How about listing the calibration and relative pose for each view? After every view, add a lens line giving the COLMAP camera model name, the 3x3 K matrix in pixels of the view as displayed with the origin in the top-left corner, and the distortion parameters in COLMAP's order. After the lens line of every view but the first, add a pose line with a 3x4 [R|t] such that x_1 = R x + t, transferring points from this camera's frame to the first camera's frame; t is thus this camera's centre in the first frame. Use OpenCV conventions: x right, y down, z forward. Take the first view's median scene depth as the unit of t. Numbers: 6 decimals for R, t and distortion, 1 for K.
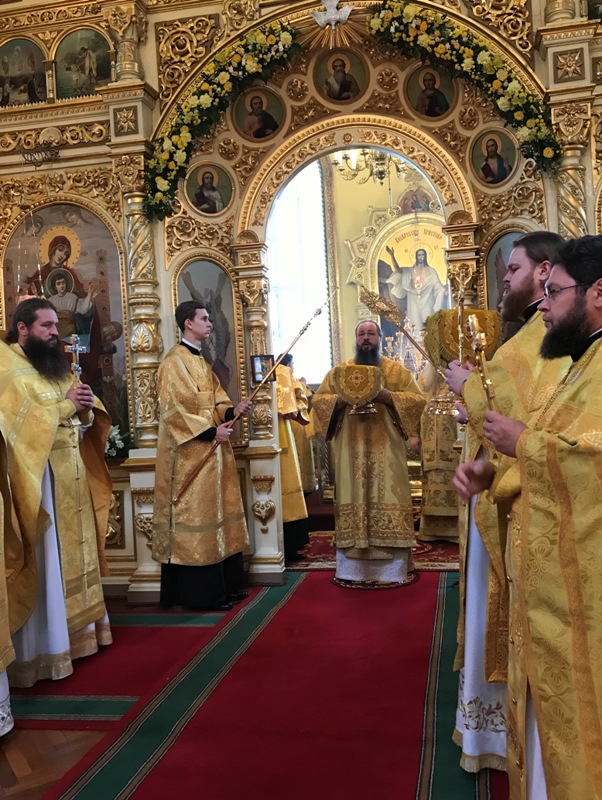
lens RADIAL K [[721.4, 0, 327.0], [0, 721.4, 389.2], [0, 0, 1]] dist [0.046101, -0.060978]
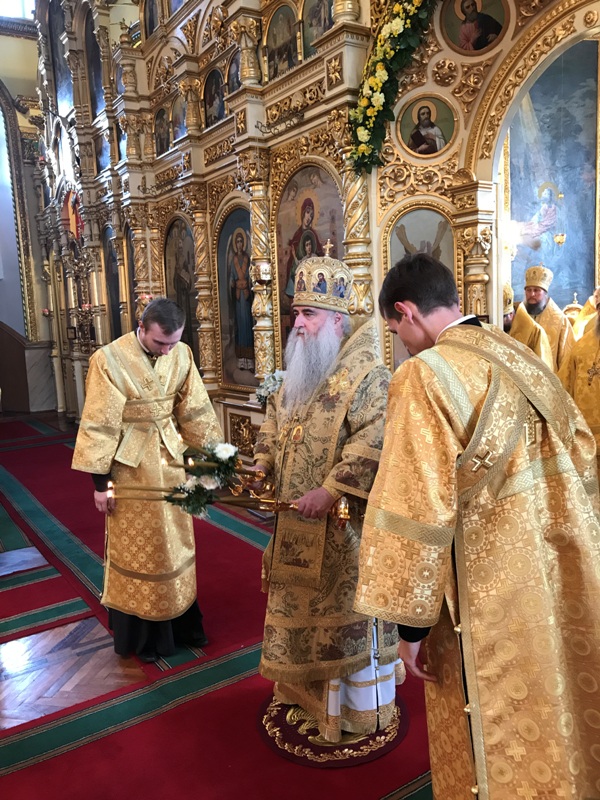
lens RADIAL K [[657.0, 0, 305.9], [0, 657.0, 397.3], [0, 0, 1]] dist [0.024875, -0.022906]
pose [[0.707066, 0.111511, -0.698301, 0.339620], [0.010472, 0.985729, 0.168014, -0.088504], [0.707070, -0.126109, 0.695807, 0.300175]]
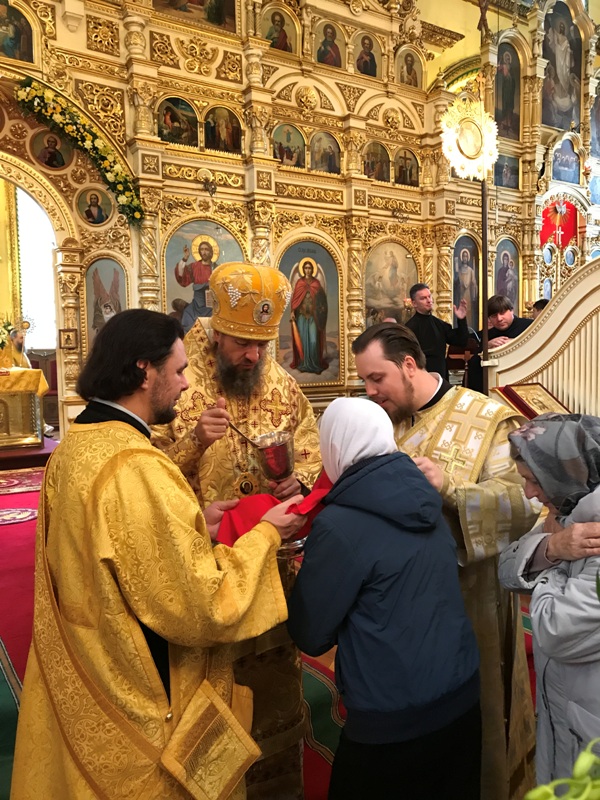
lens RADIAL K [[657.0, 0, 304.6], [0, 657.0, 398.7], [0, 0, 1]] dist [0.024875, -0.022906]
pose [[0.714898, -0.006403, 0.699200, -0.393567], [-0.027103, 0.998953, 0.036860, 0.013313], [-0.698704, -0.045301, 0.713976, -0.274328]]
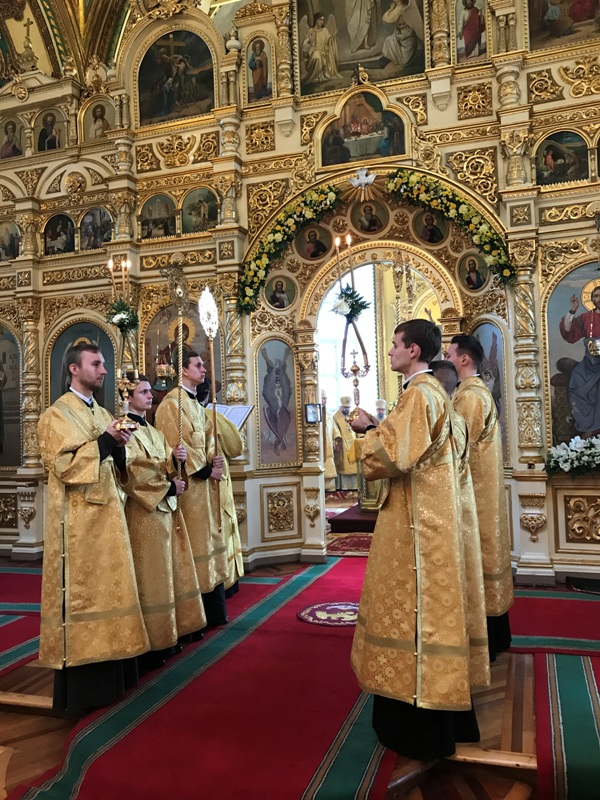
lens RADIAL K [[657.0, 0, 301.6], [0, 657.0, 398.0], [0, 0, 1]] dist [0.024875, -0.022906]
pose [[0.990824, 0.015804, -0.134230, 0.066625], [-0.019703, 0.999420, -0.027768, -0.023415], [0.133713, 0.030158, 0.990561, -0.324805]]
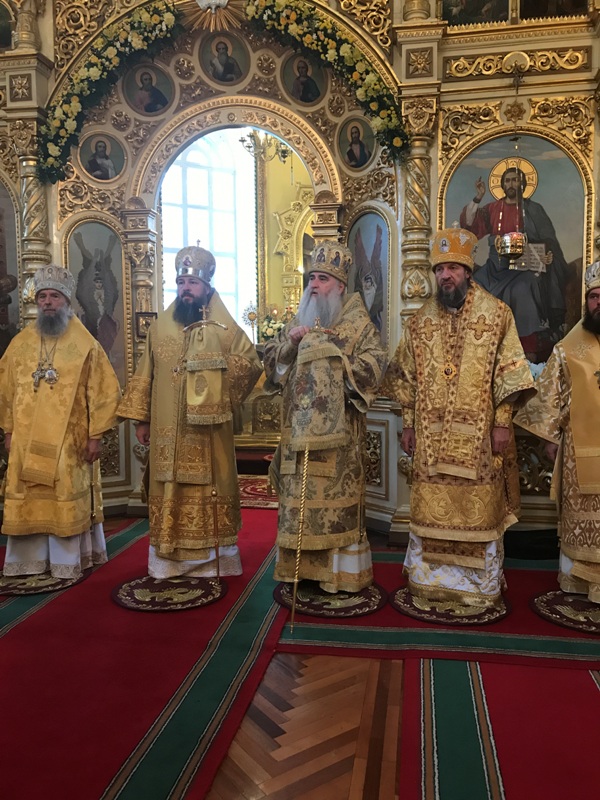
lens RADIAL K [[657.0, 0, 305.7], [0, 657.0, 396.2], [0, 0, 1]] dist [0.024875, -0.022906]
pose [[0.998323, 0.048075, 0.032242, 0.131585], [-0.050134, 0.996531, 0.066420, 0.001391], [-0.028937, -0.067925, 0.997271, -0.024052]]
